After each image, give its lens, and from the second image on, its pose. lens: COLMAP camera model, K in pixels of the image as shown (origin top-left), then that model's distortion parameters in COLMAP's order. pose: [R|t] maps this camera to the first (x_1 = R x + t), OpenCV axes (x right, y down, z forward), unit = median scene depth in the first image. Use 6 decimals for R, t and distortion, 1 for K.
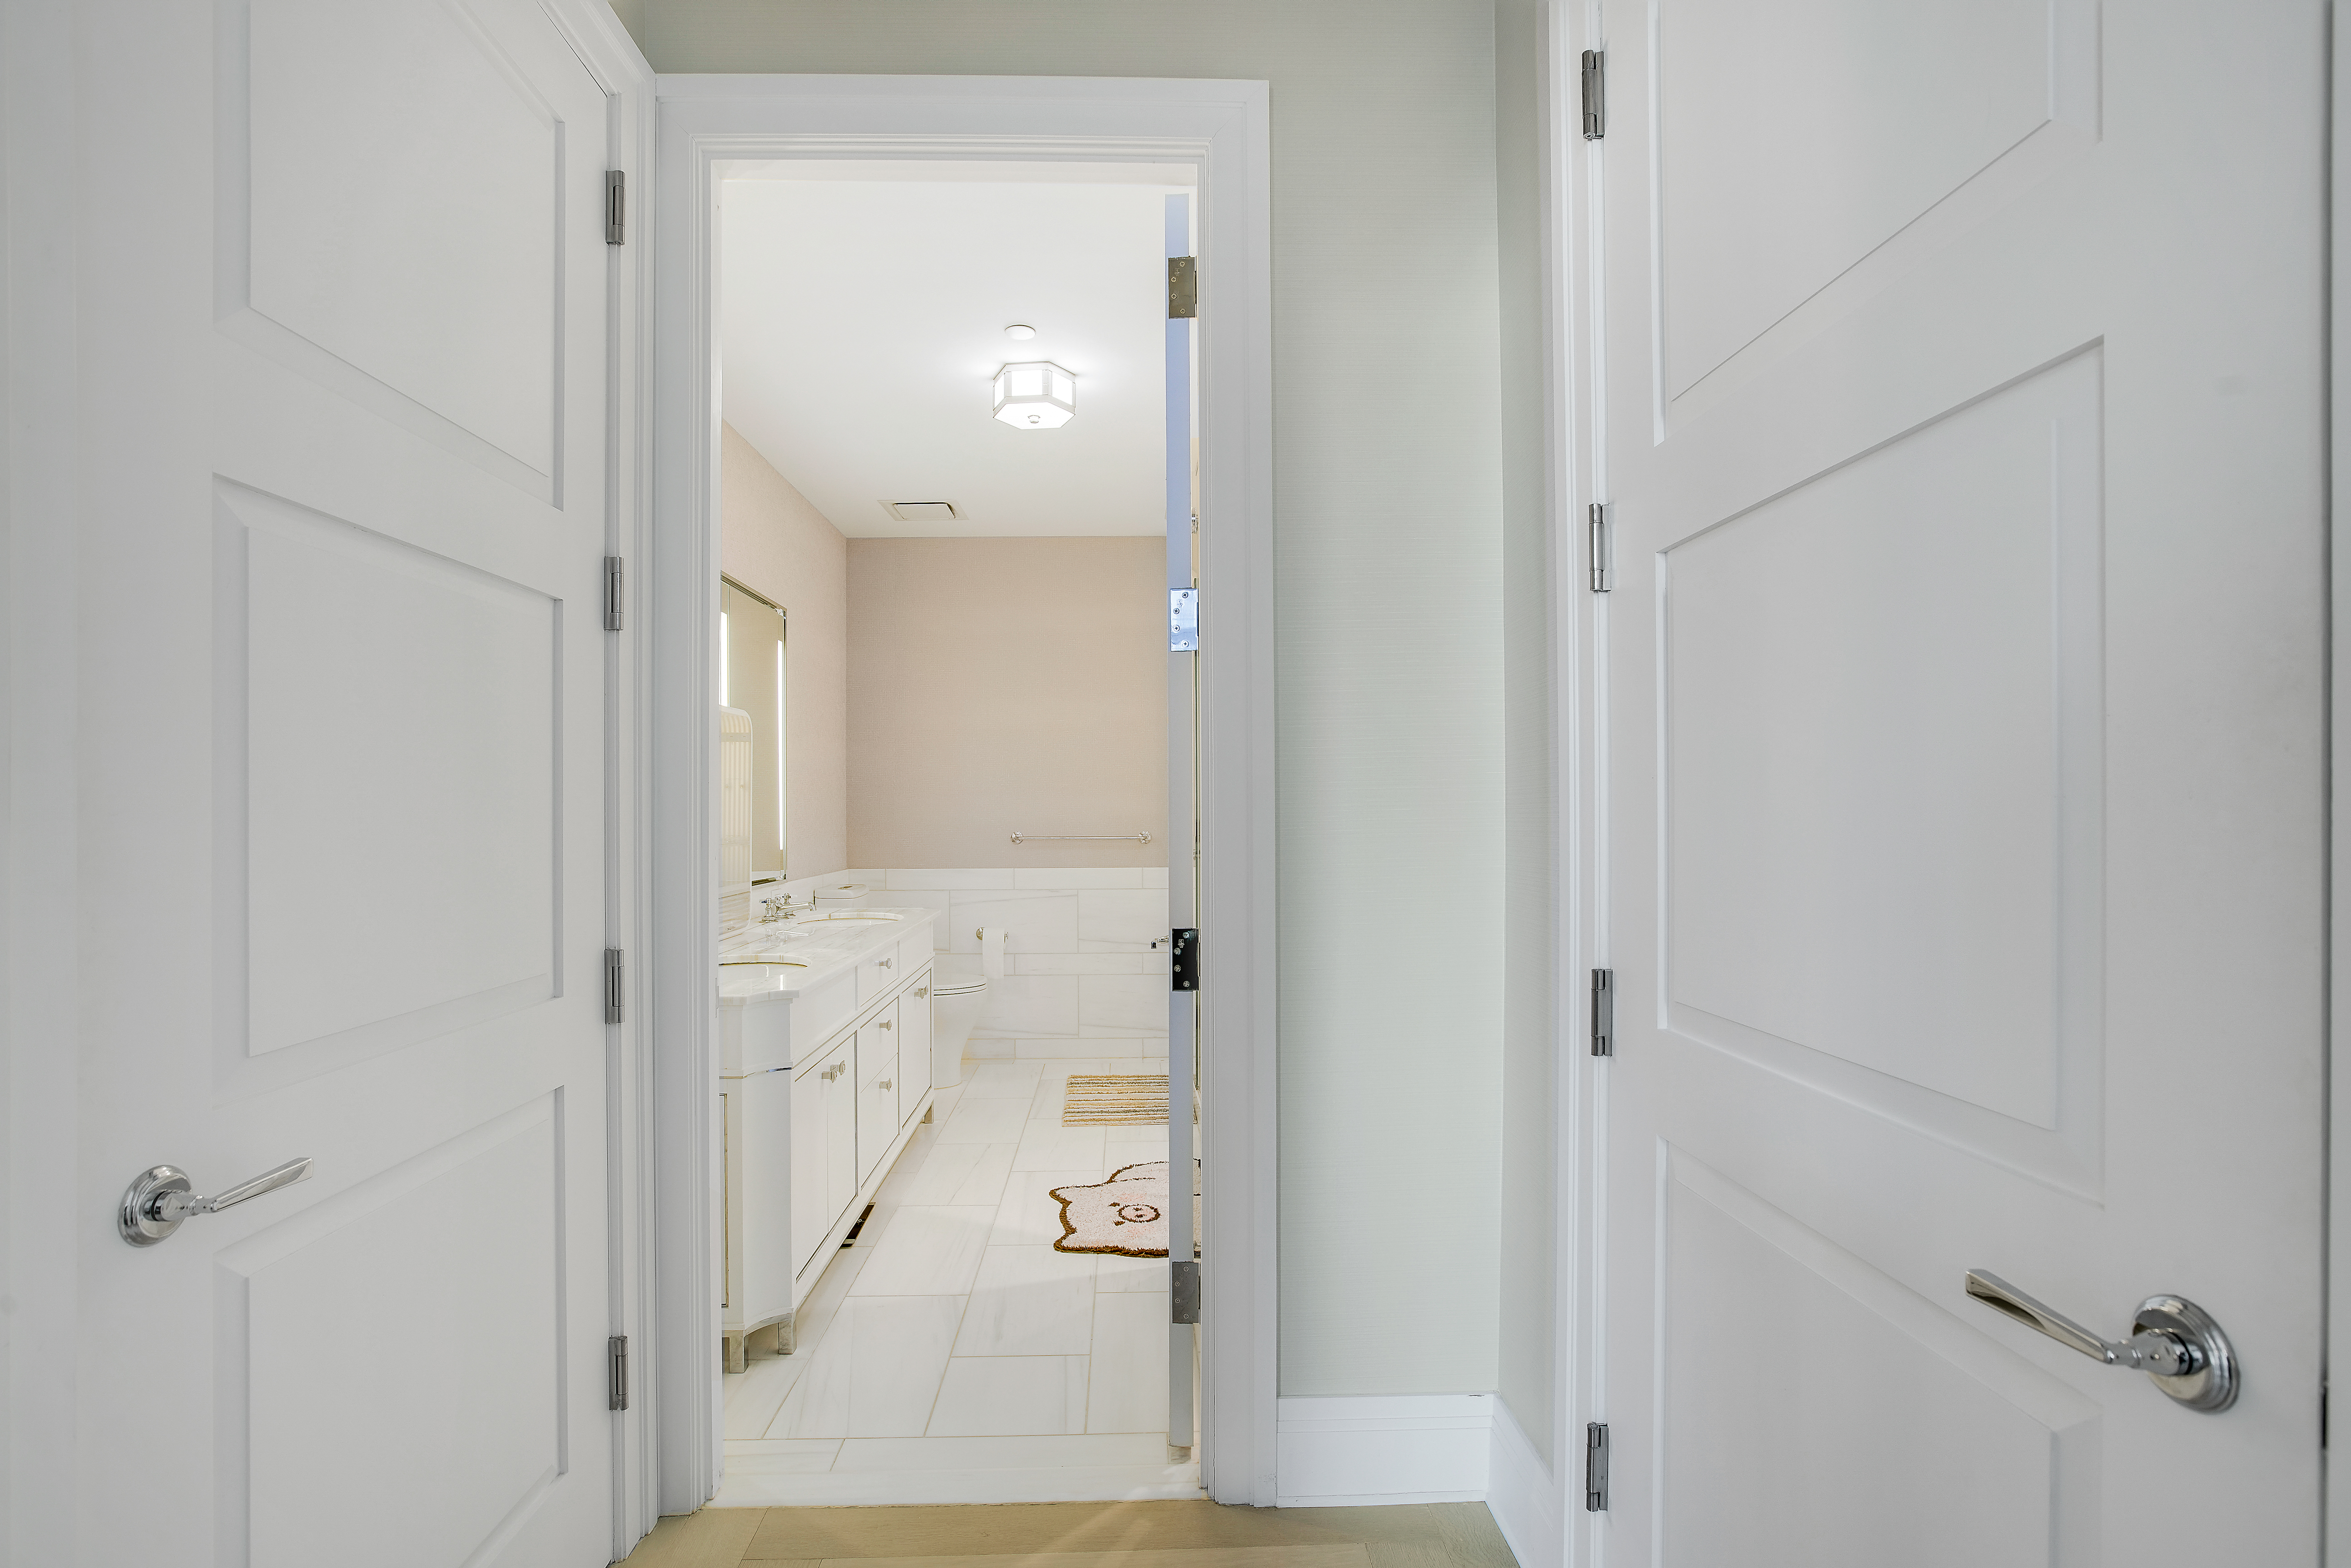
lens RADIAL K [[1132.3, 0, 1142.3], [0, 1132.3, 811.6], [0, 0, 1]] dist [-0.052327, 0.017773]
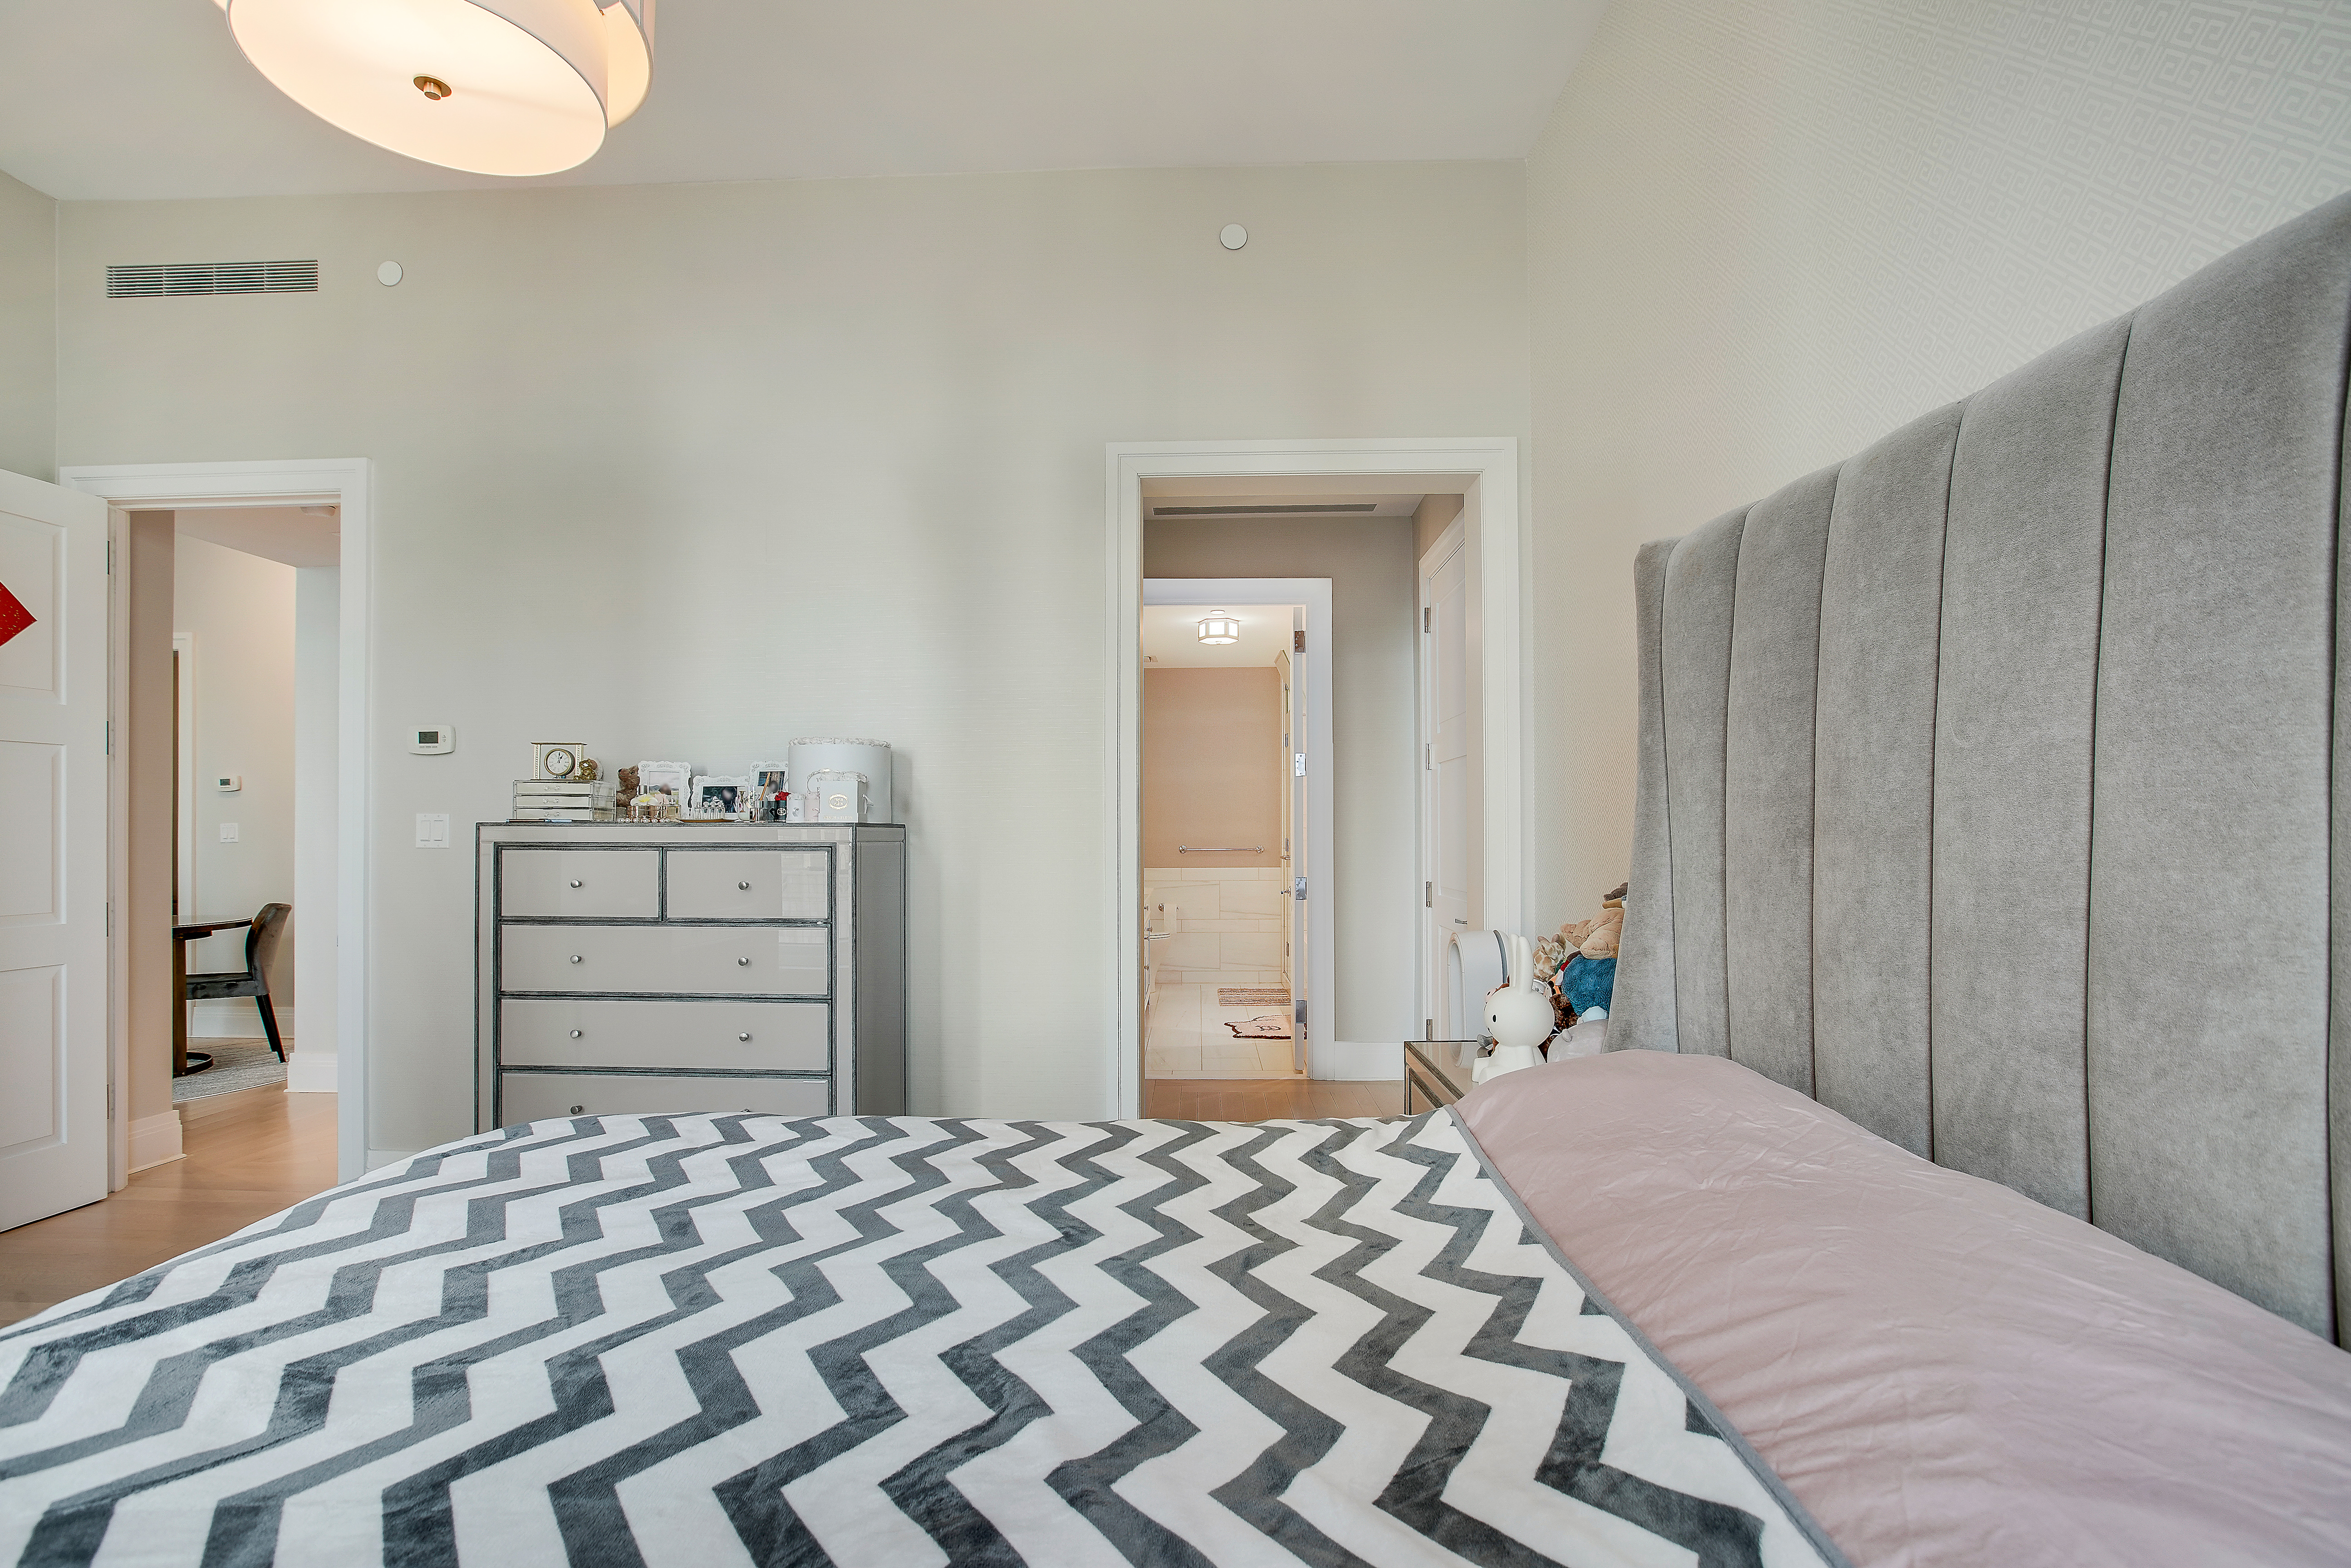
lens RADIAL K [[1132.3, 0, 1142.3], [0, 1132.3, 811.6], [0, 0, 1]] dist [-0.052327, 0.017773]
pose [[0.997812, -0.000931, -0.066103, -0.071045], [-0.000274, 0.999834, -0.018216, -0.002154], [0.066109, 0.018194, 0.997646, -0.762095]]
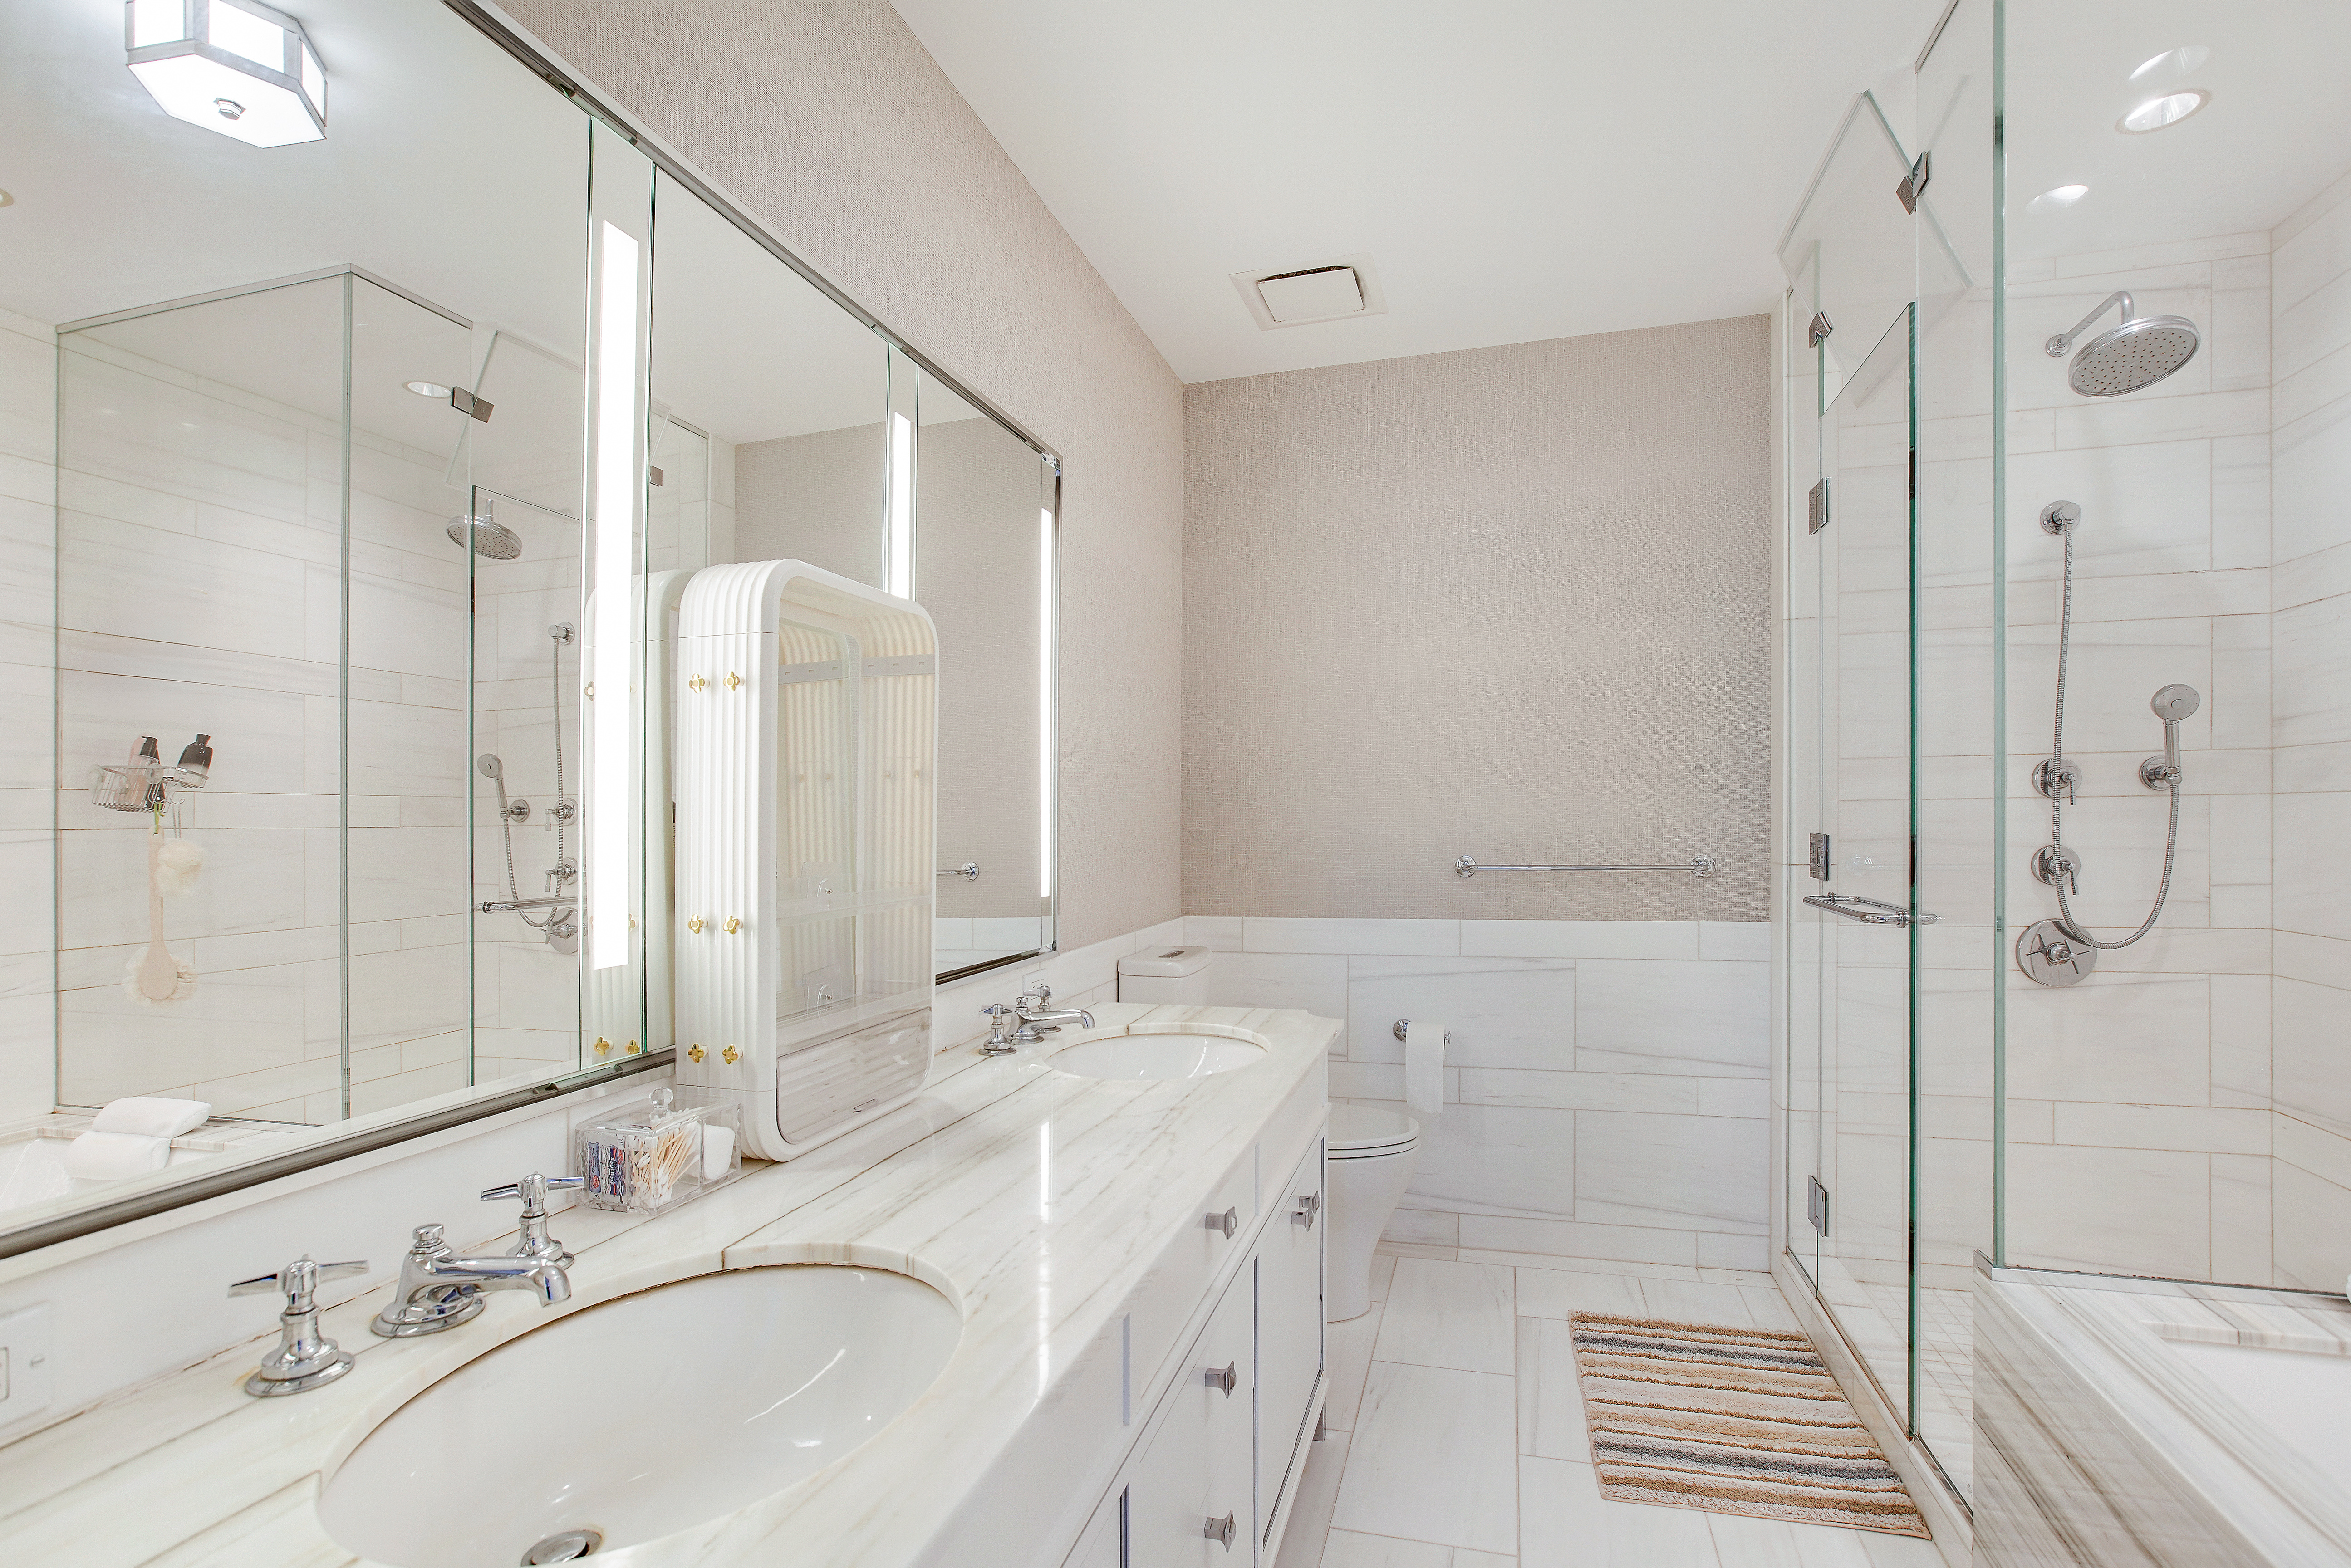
lens RADIAL K [[1132.3, 0, 1142.3], [0, 1132.3, 811.6], [0, 0, 1]] dist [-0.052327, 0.017773]
pose [[0.947254, 0.000760, -0.320482, -0.095661], [-0.001595, 0.999996, -0.002341, -0.004670], [0.320478, 0.002729, 0.947252, 0.459576]]
